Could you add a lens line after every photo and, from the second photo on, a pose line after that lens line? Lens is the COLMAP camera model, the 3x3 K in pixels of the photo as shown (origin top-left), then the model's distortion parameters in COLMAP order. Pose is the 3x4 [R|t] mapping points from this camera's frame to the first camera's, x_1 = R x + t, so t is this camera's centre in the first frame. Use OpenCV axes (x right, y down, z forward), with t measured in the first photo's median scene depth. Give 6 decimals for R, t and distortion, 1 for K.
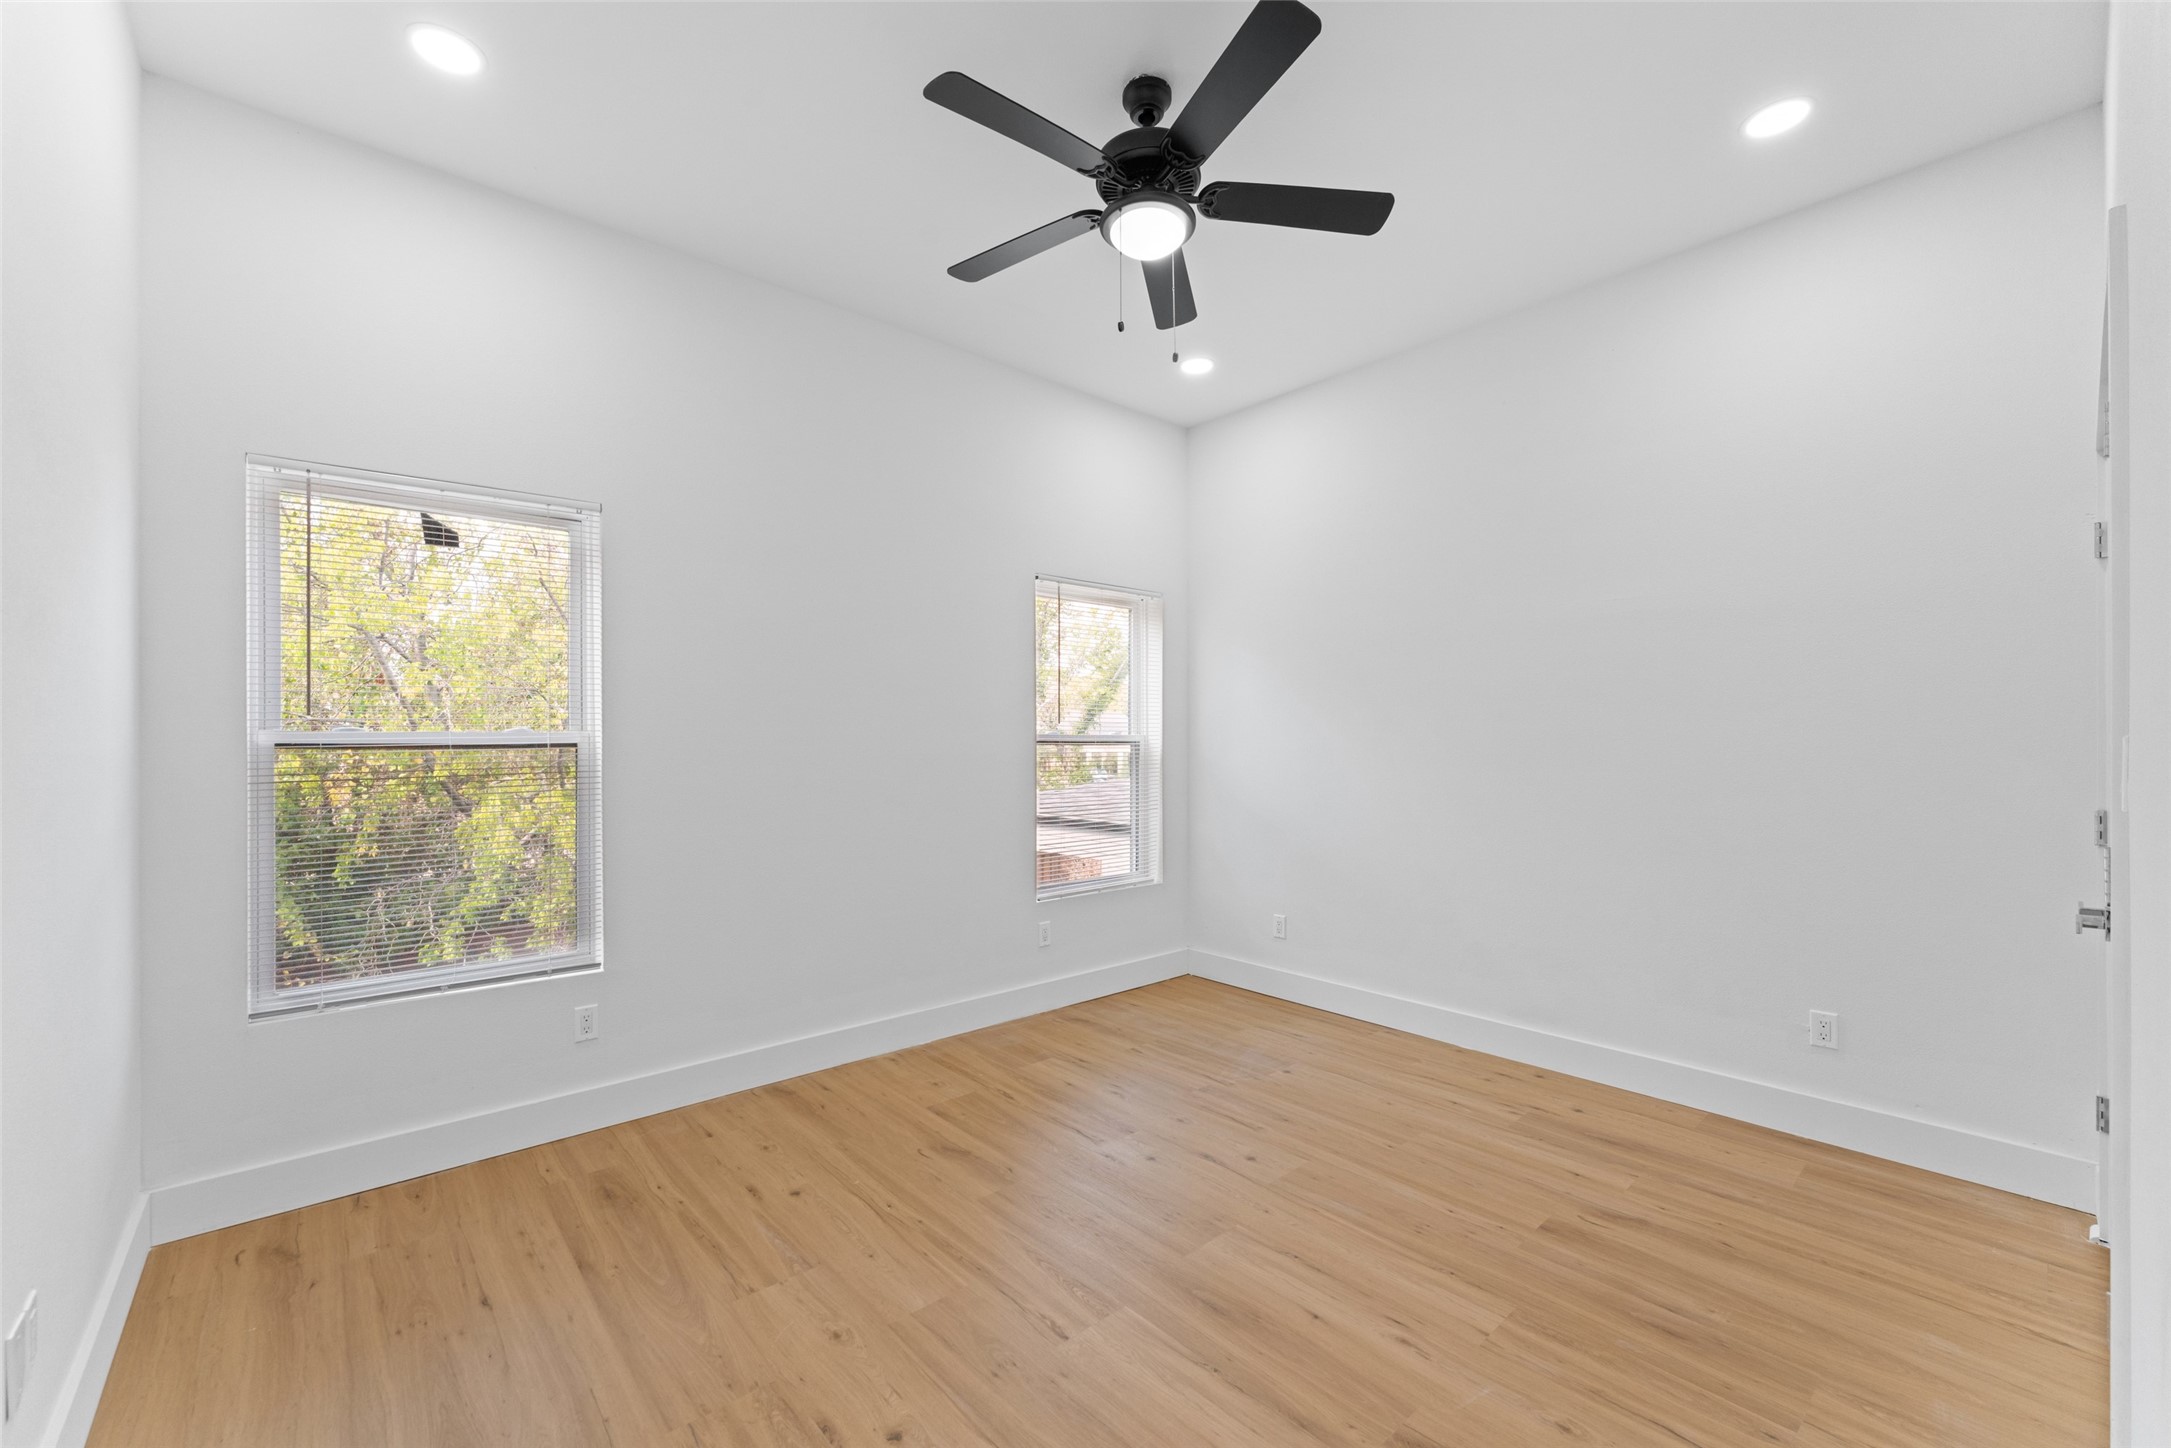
lens RADIAL K [[867.9, 0, 1090.0], [0, 867.9, 744.0], [0, 0, 1]] dist [-0.001727, -0.000408]
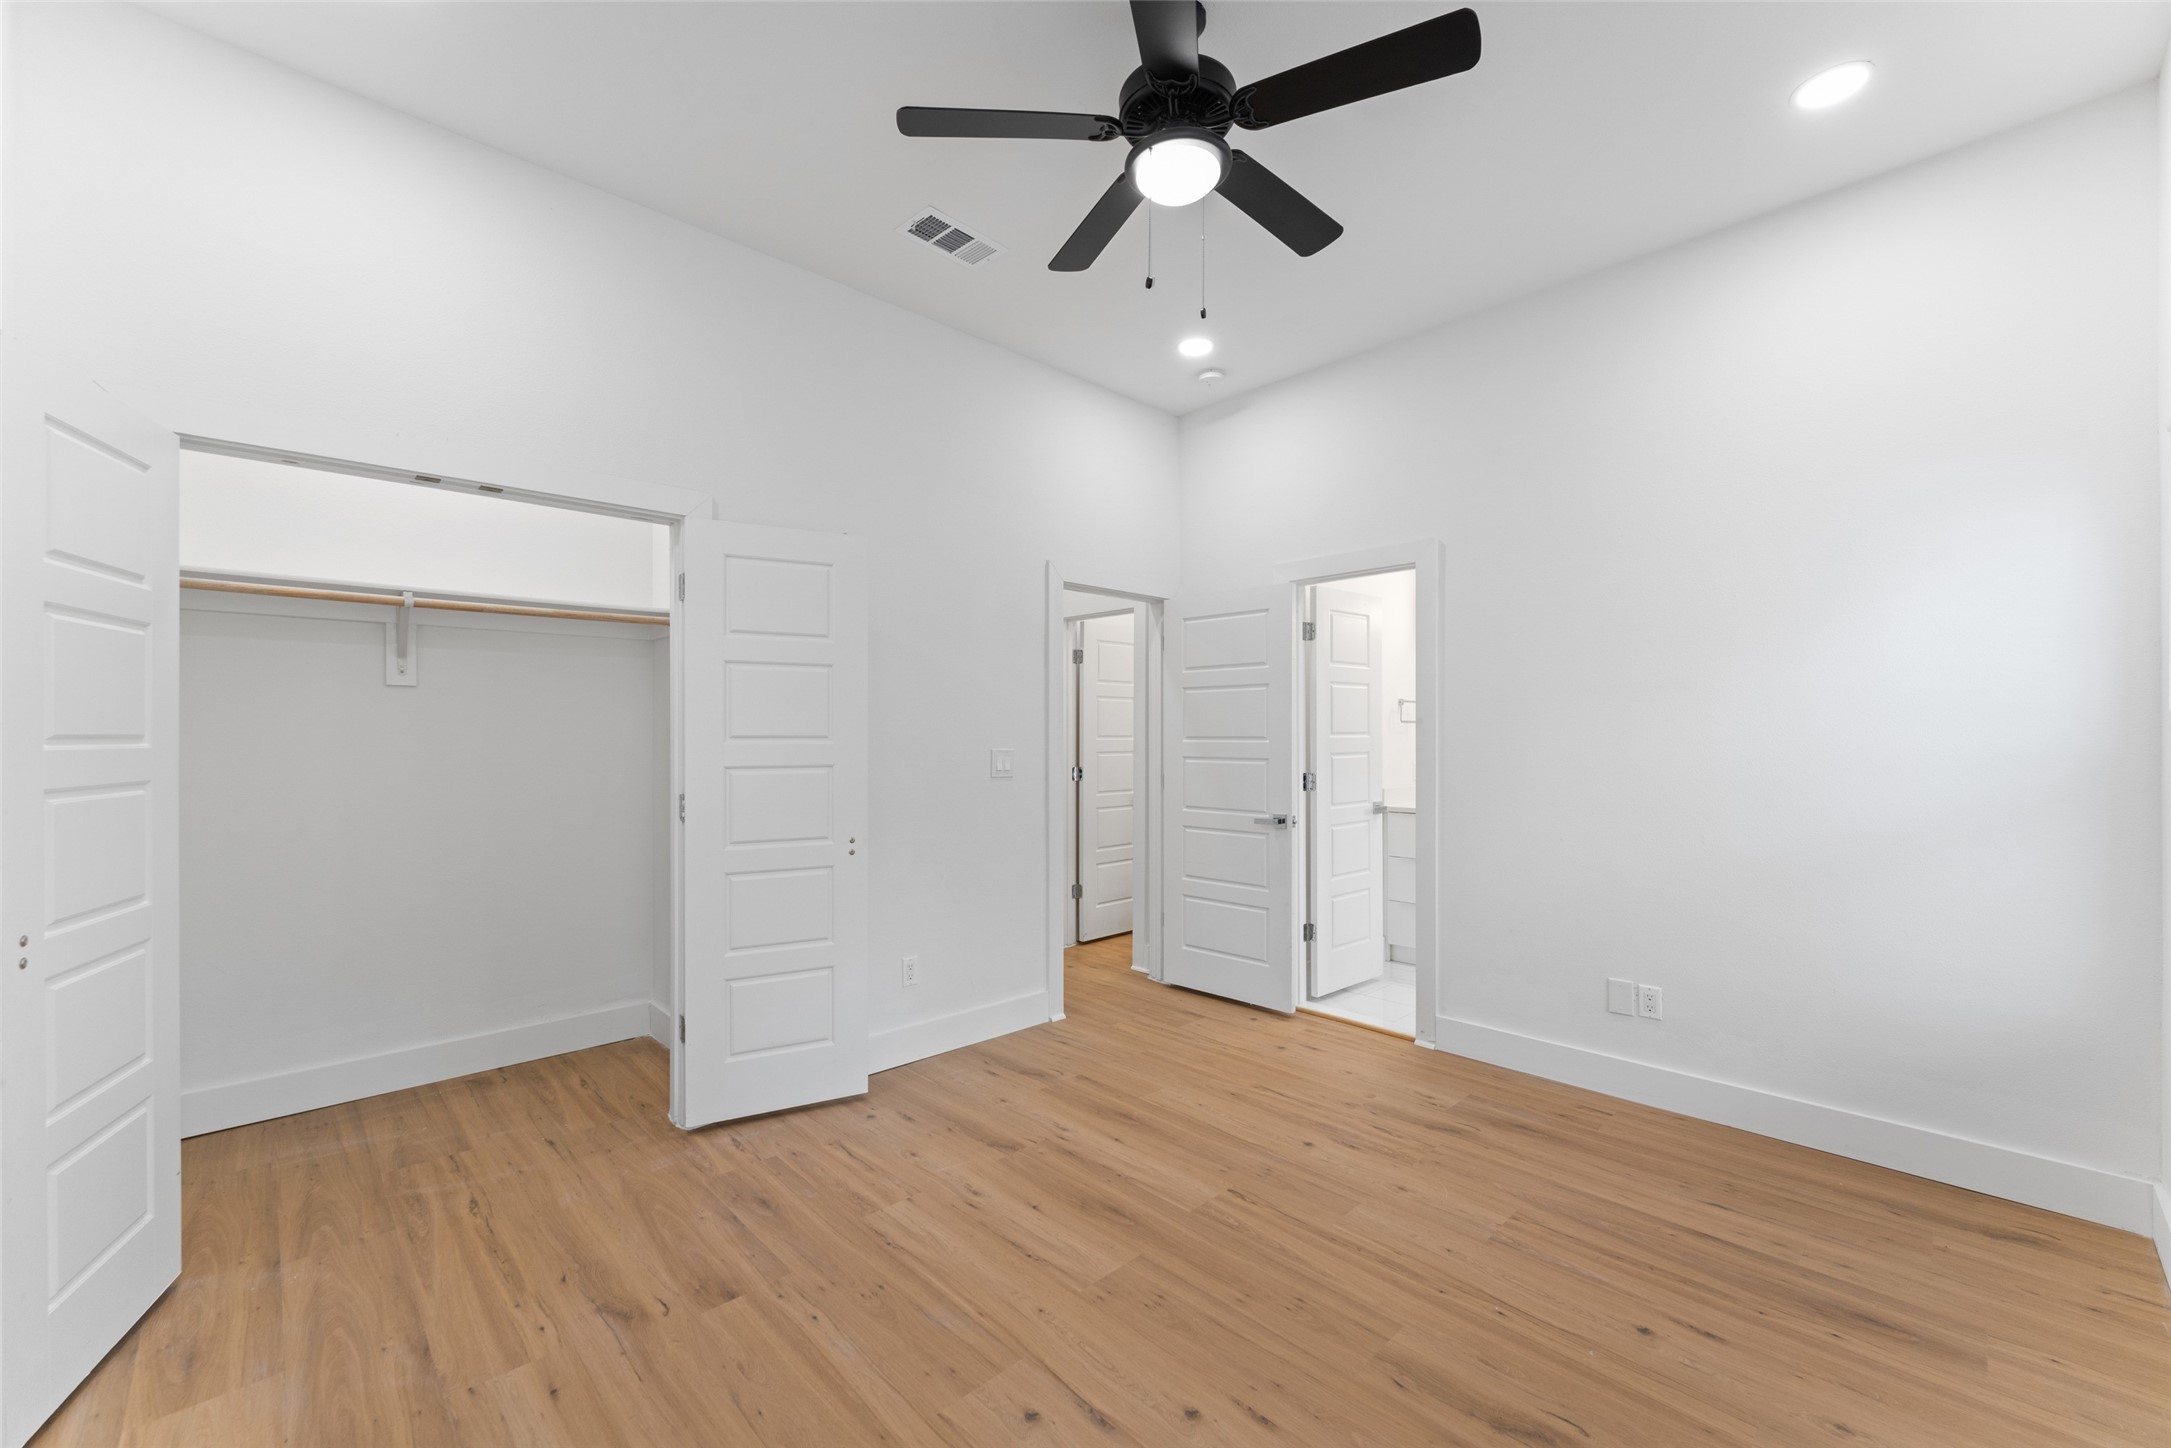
lens RADIAL K [[867.9, 0, 1086.0], [0, 867.9, 723.9], [0, 0, 1]] dist [-0.001727, -0.000408]
pose [[-0.999140, 0.000674, -0.041456, 0.210072], [0.001189, 0.999923, -0.012376, -0.011760], [0.041444, -0.012414, -0.999064, 1.982927]]
